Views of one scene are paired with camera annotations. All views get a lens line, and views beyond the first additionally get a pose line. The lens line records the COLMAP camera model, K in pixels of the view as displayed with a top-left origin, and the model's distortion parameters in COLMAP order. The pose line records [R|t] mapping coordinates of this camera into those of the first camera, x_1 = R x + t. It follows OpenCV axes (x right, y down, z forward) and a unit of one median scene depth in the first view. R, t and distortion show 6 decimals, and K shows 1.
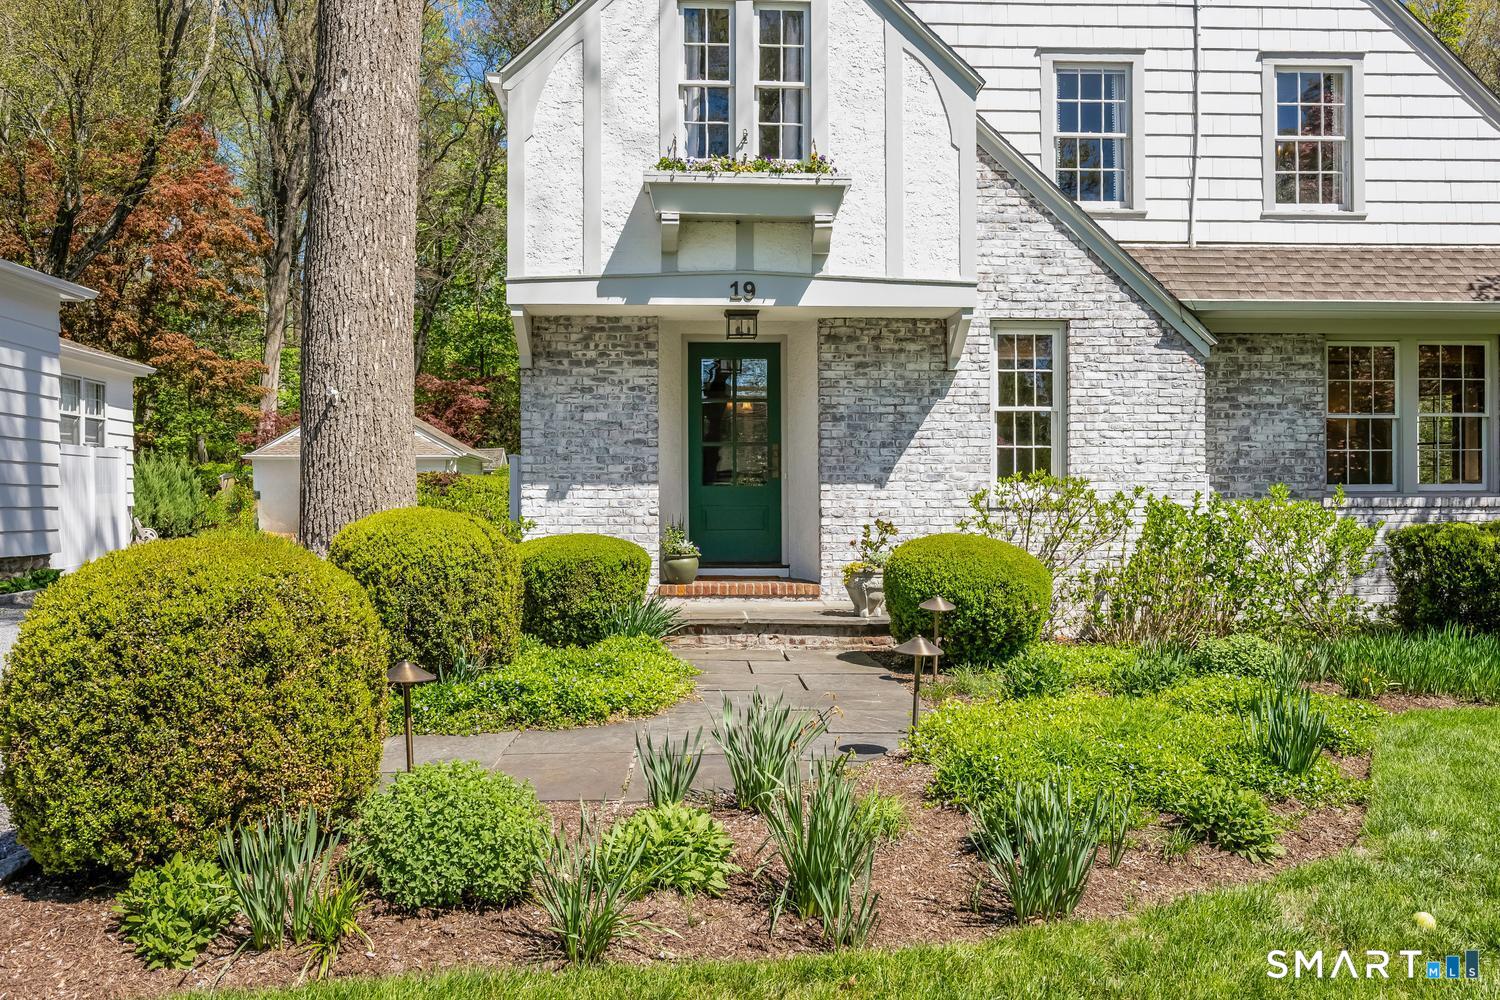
lens RADIAL K [[1283.3, 0, 746.7], [0, 1283.3, 499.6], [0, 0, 1]] dist [-0.001851, 0.008482]
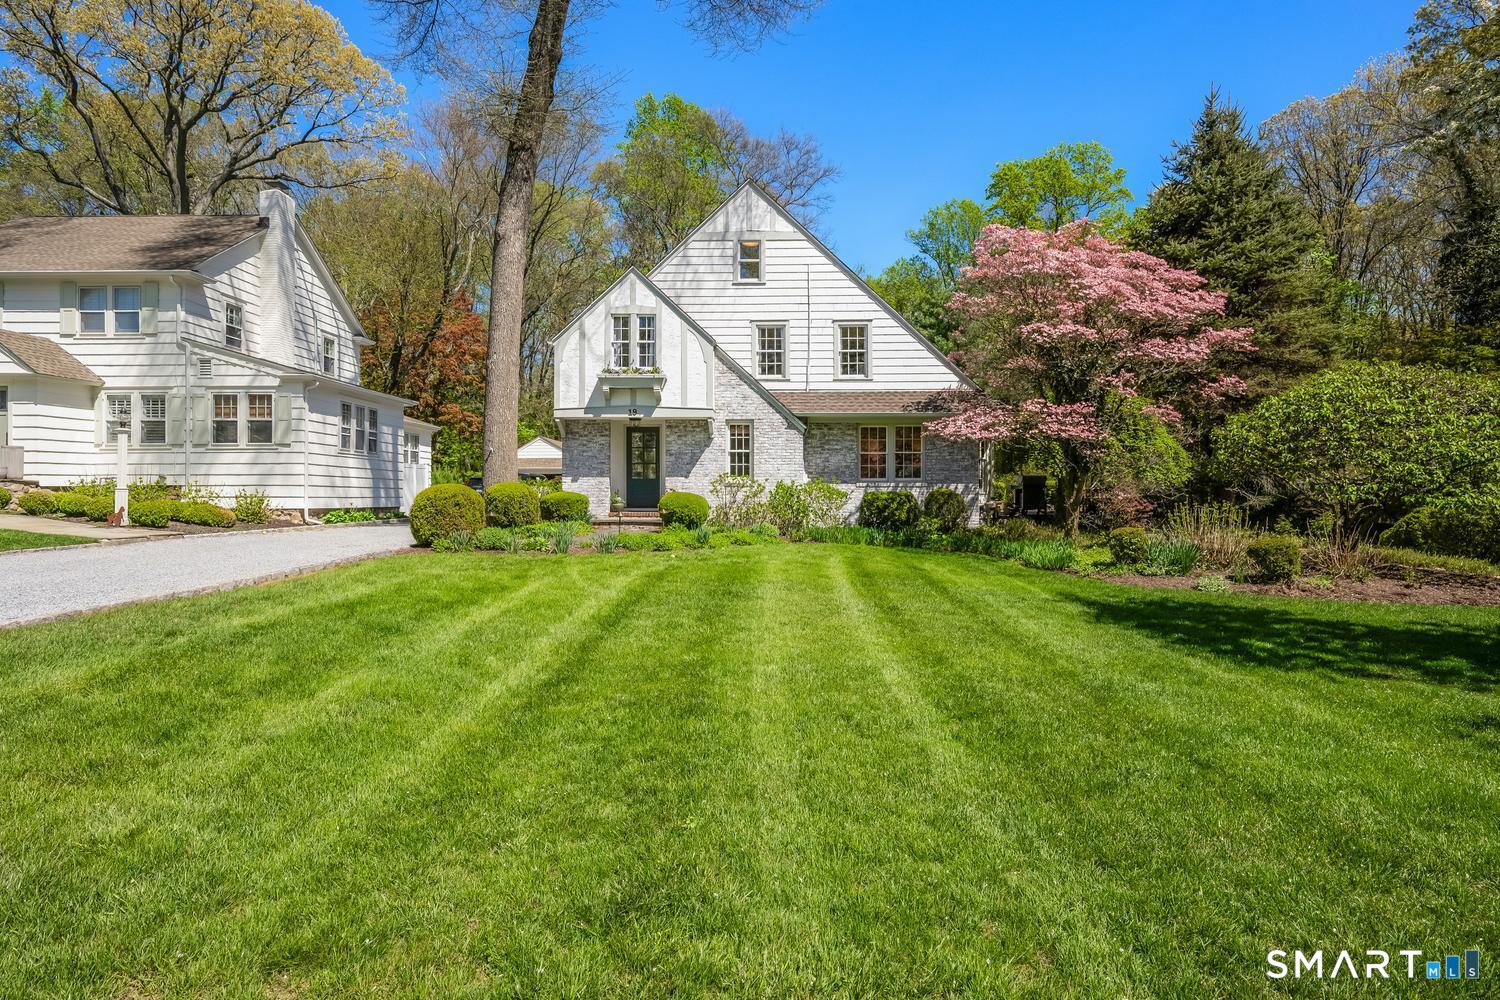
lens RADIAL K [[818.6, 0, 754.4], [0, 818.6, 496.8], [0, 0, 1]] dist [-0.003800, -0.000433]
pose [[0.997727, 0.001894, -0.067353, 0.371074], [-0.001782, 0.999997, 0.001730, 0.026943], [0.067356, -0.001606, 0.997728, -0.794819]]
